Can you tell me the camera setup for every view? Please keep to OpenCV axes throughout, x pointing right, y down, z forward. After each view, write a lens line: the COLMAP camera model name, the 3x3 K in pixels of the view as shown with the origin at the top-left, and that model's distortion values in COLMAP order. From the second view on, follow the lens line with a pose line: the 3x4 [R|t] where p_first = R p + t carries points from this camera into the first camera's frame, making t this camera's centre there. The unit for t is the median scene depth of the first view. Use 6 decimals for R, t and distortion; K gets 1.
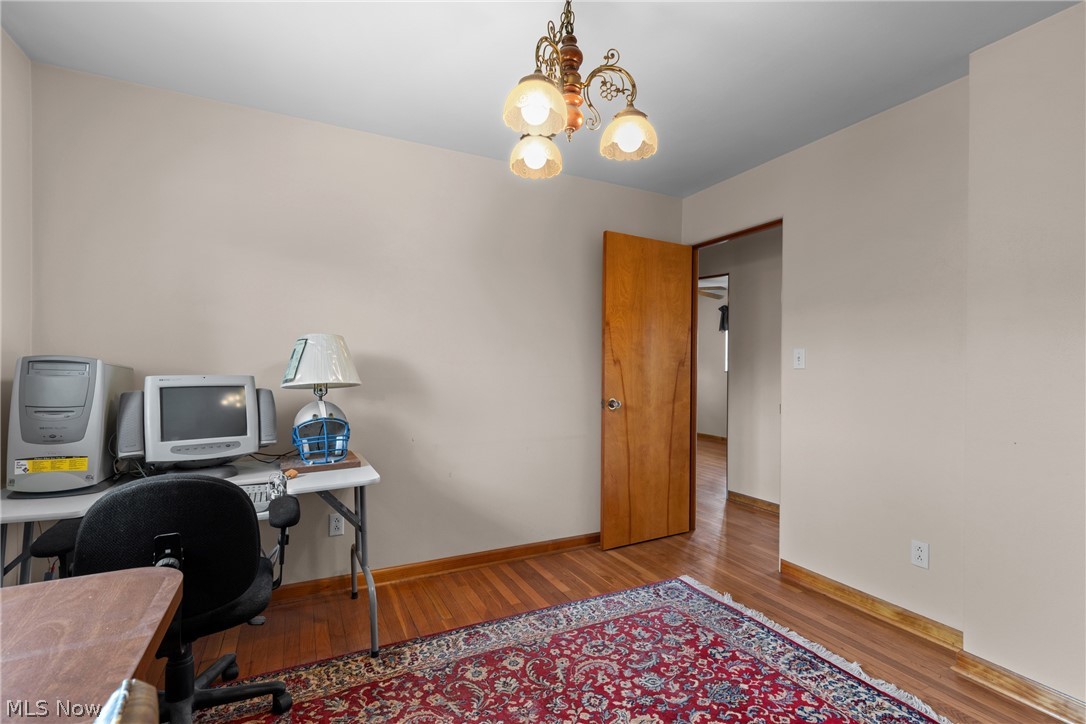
lens RADIAL K [[487.9, 0, 545.6], [0, 487.9, 364.6], [0, 0, 1]] dist [0.002181, -0.000509]
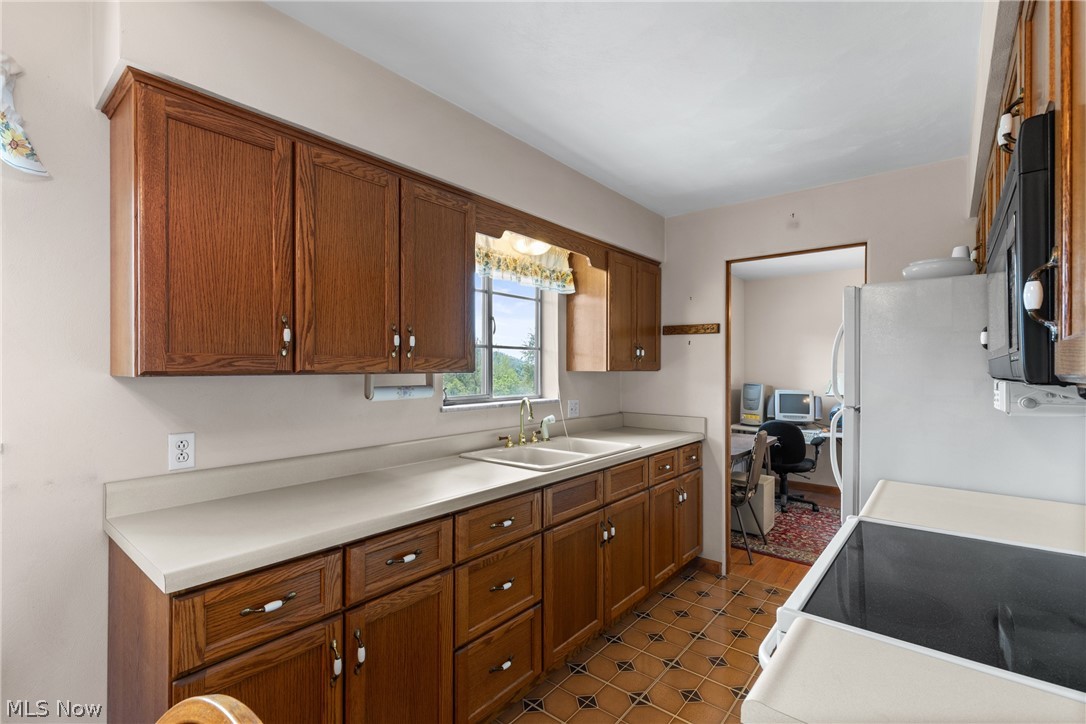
lens RADIAL K [[487.9, 0, 544.9], [0, 487.9, 367.4], [0, 0, 1]] dist [0.002181, -0.000509]
pose [[0.400631, -0.004644, -0.916228, 1.220389], [0.004376, 0.999985, -0.003155, -0.101167], [0.916229, -0.002746, 0.400646, -1.337154]]
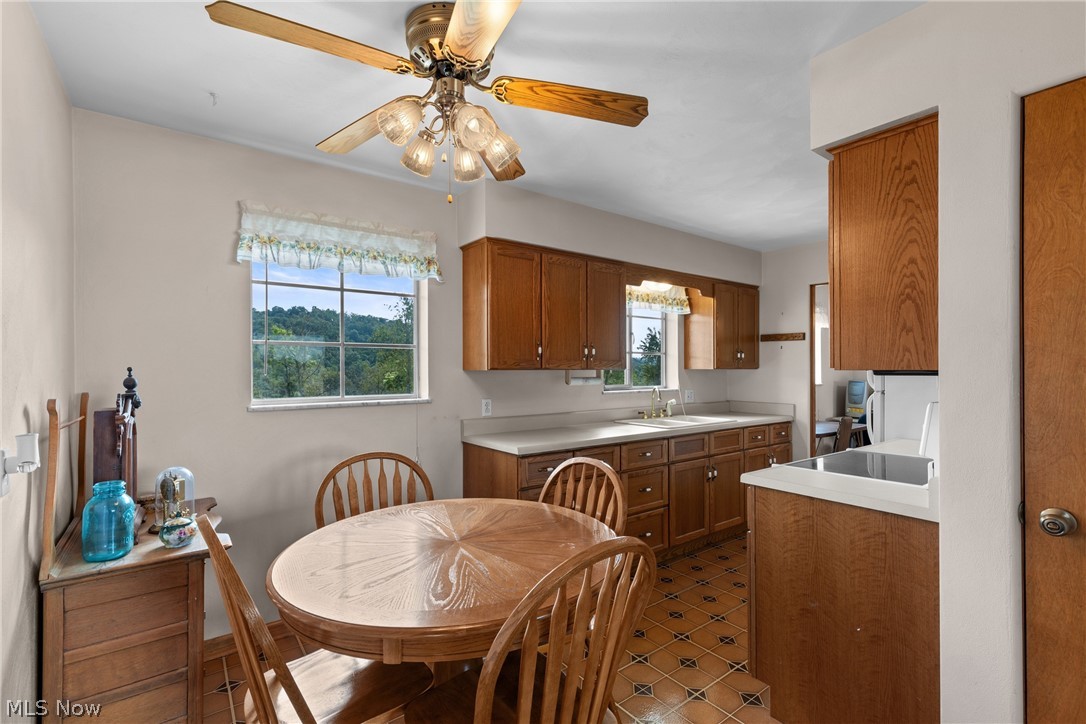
lens RADIAL K [[487.9, 0, 550.7], [0, 487.9, 366.9], [0, 0, 1]] dist [0.002181, -0.000509]
pose [[0.181076, -0.009397, -0.983424, 1.877665], [0.007258, 0.999940, -0.008219, -0.090427], [0.983442, -0.005650, 0.181133, -1.641702]]
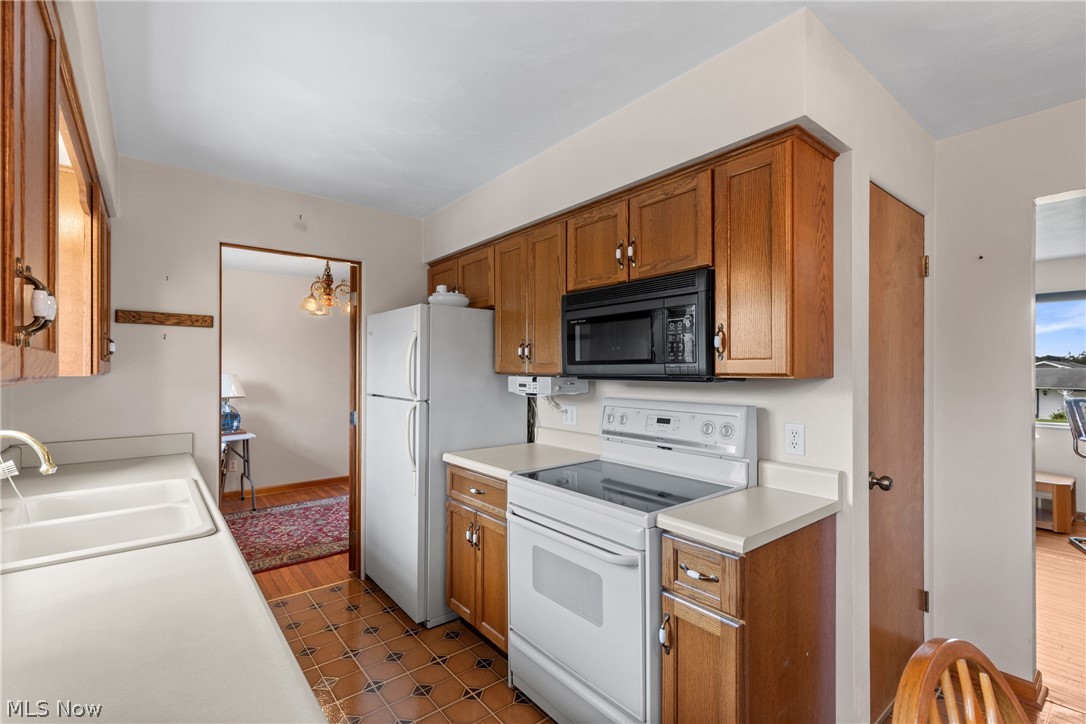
lens RADIAL K [[487.9, 0, 544.0], [0, 487.9, 367.4], [0, 0, 1]] dist [0.002181, -0.000509]
pose [[0.978899, -0.006166, 0.204254, 0.567613], [0.005518, 0.999978, 0.003740, -0.108439], [-0.204272, -0.002534, 0.978911, -1.662602]]
